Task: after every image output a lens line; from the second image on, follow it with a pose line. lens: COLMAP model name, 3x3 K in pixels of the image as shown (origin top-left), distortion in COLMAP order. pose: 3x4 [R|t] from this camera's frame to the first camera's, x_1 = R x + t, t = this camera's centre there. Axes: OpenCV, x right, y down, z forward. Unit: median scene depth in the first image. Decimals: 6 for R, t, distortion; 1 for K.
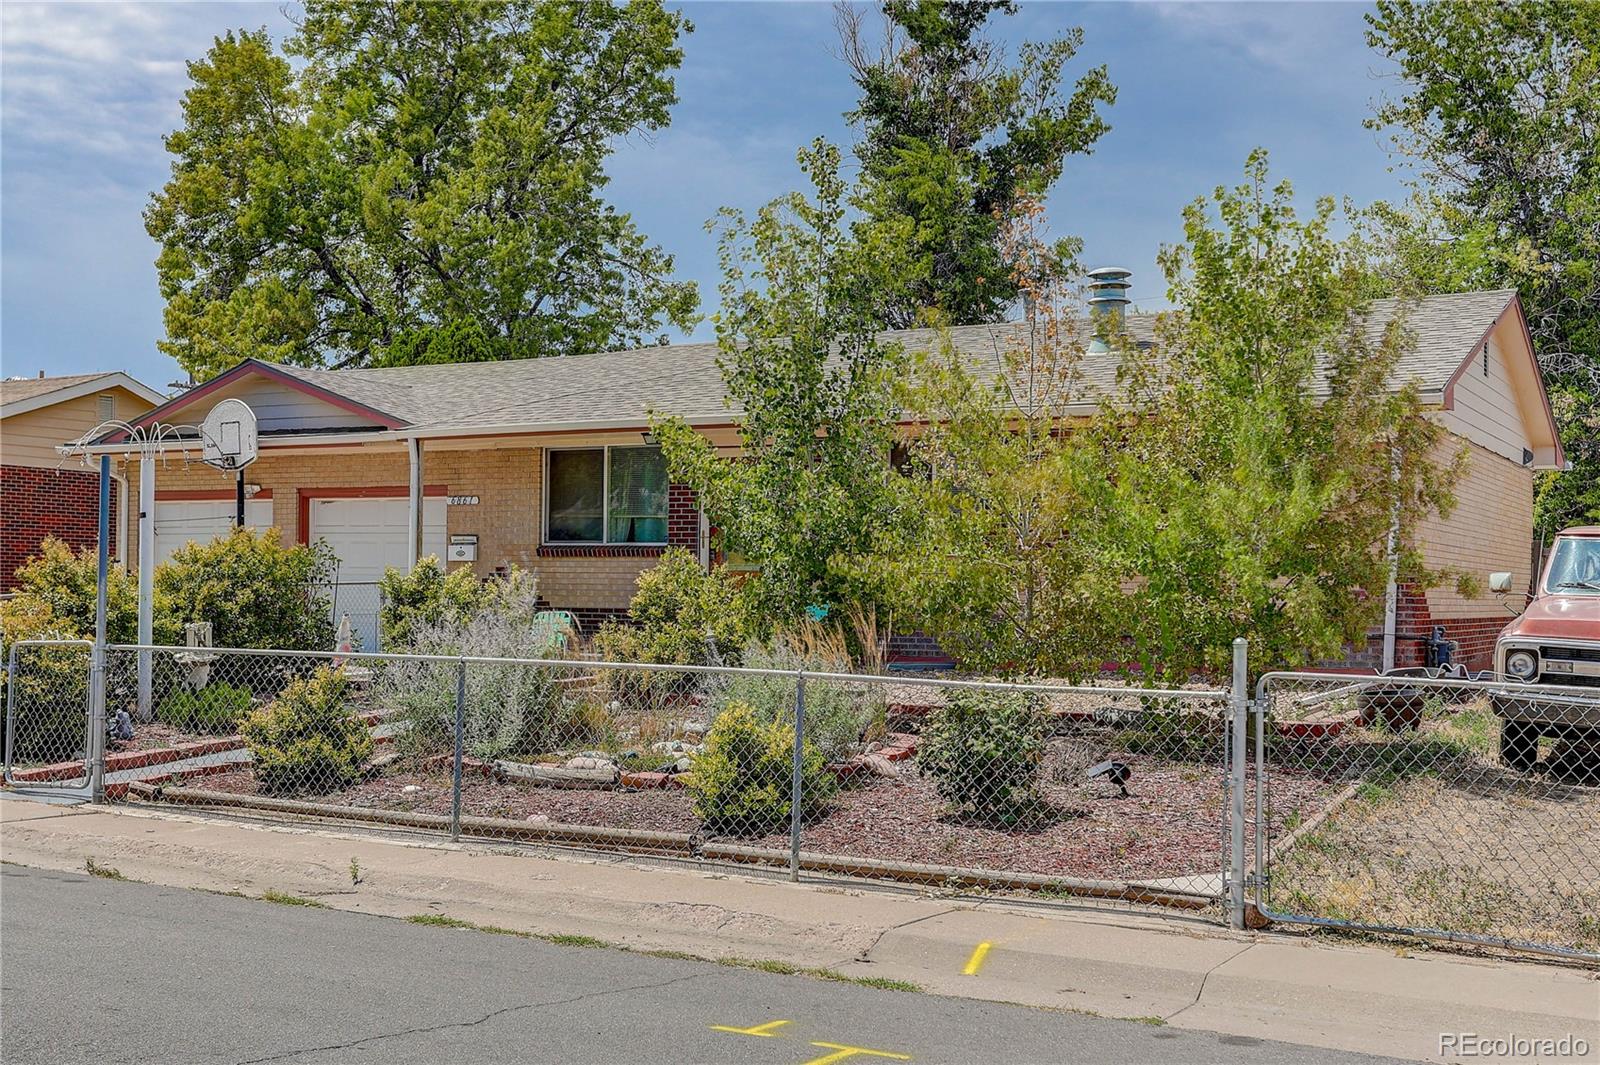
lens RADIAL K [[1876.8, 0, 798.9], [0, 1876.8, 536.3], [0, 0, 1]] dist [0.061140, 0.000000]
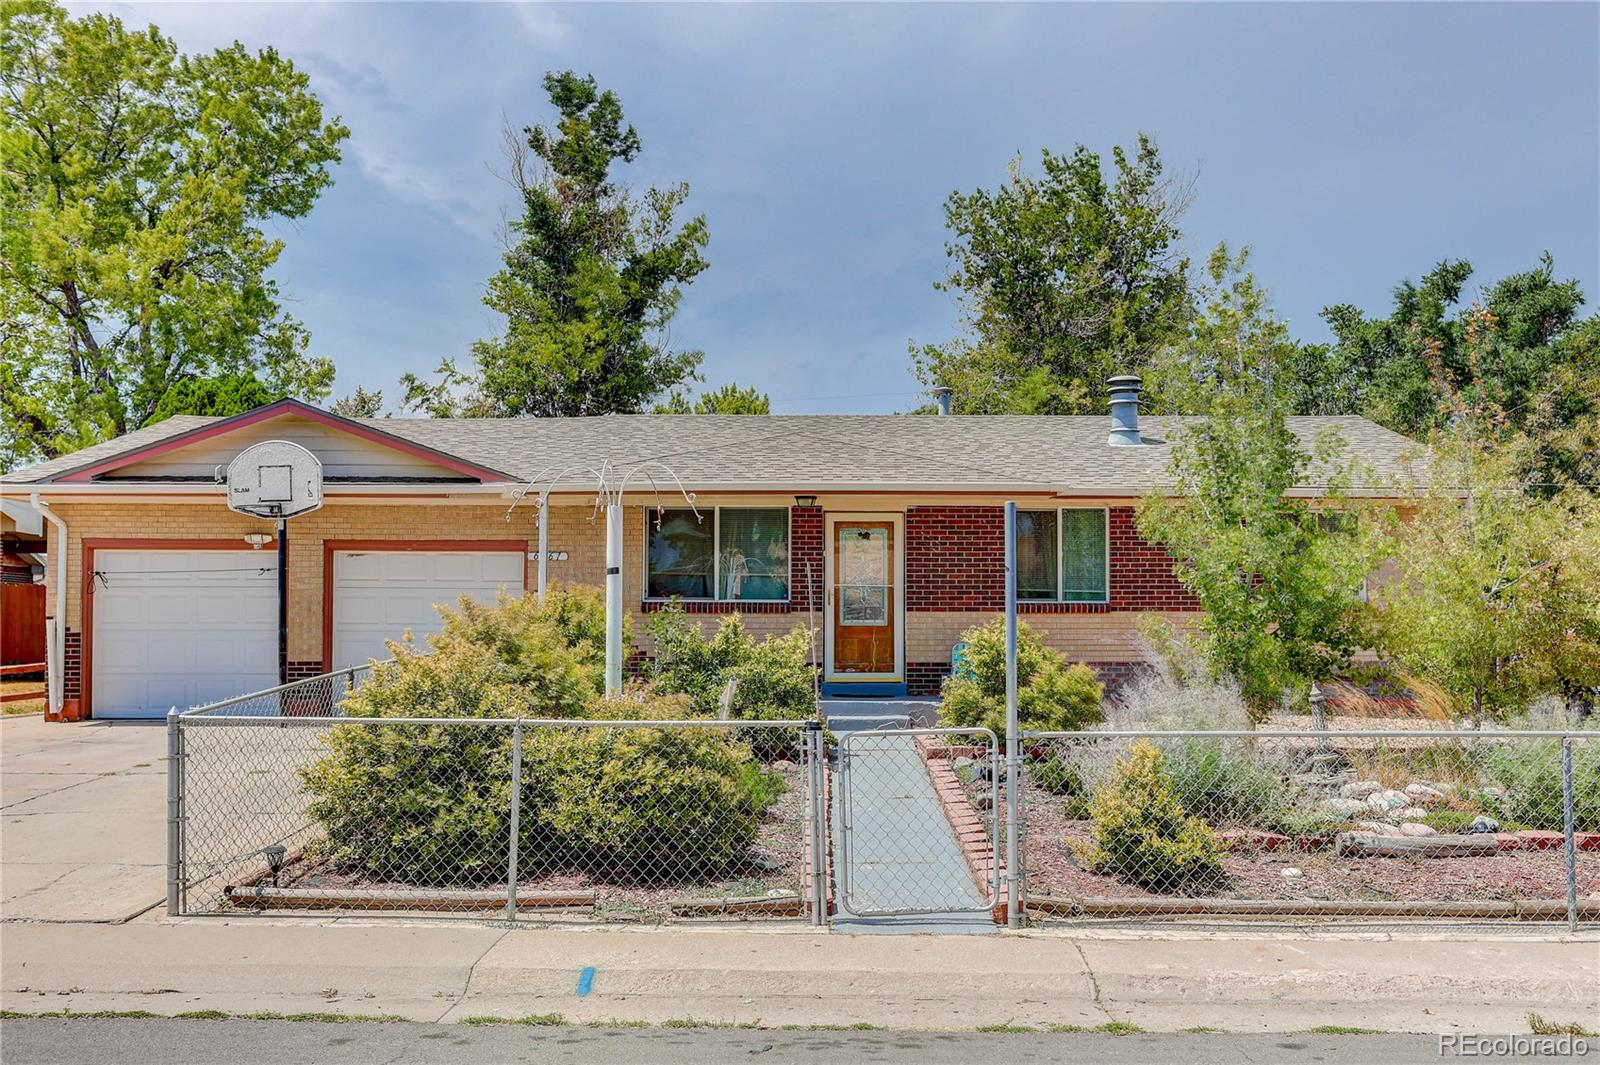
lens RADIAL K [[1459.8, 0, 807.5], [0, 1459.8, 530.9], [0, 0, 1]] dist [-0.010368, 0.014085]
pose [[0.871104, 0.029078, 0.490238, -0.436018], [-0.007036, 0.998882, -0.046745, 0.002774], [-0.491049, 0.037270, 0.870334, 0.259070]]
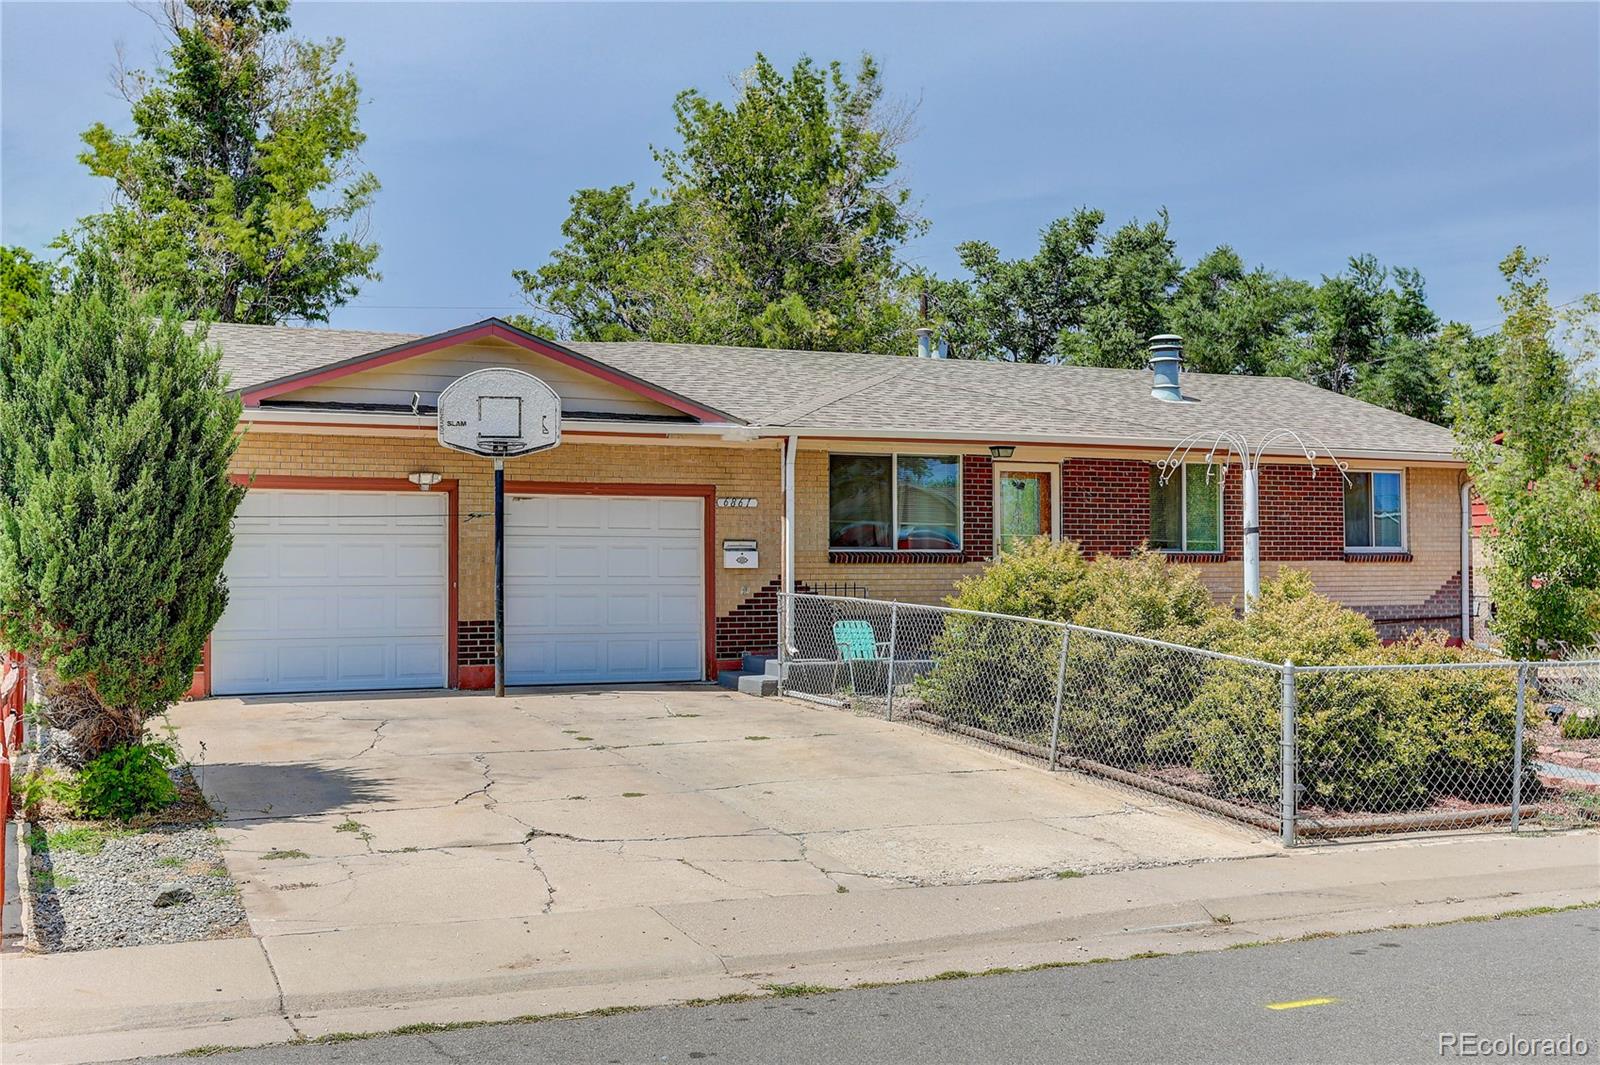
lens RADIAL K [[1708.3, 0, 795.2], [0, 1708.3, 535.6], [0, 0, 1]] dist [-0.021889, 0.000000]
pose [[0.583410, 0.008496, 0.812133, -0.842221], [-0.010413, 0.999941, -0.002980, -0.000646], [-0.812111, -0.006718, 0.583464, 0.487170]]
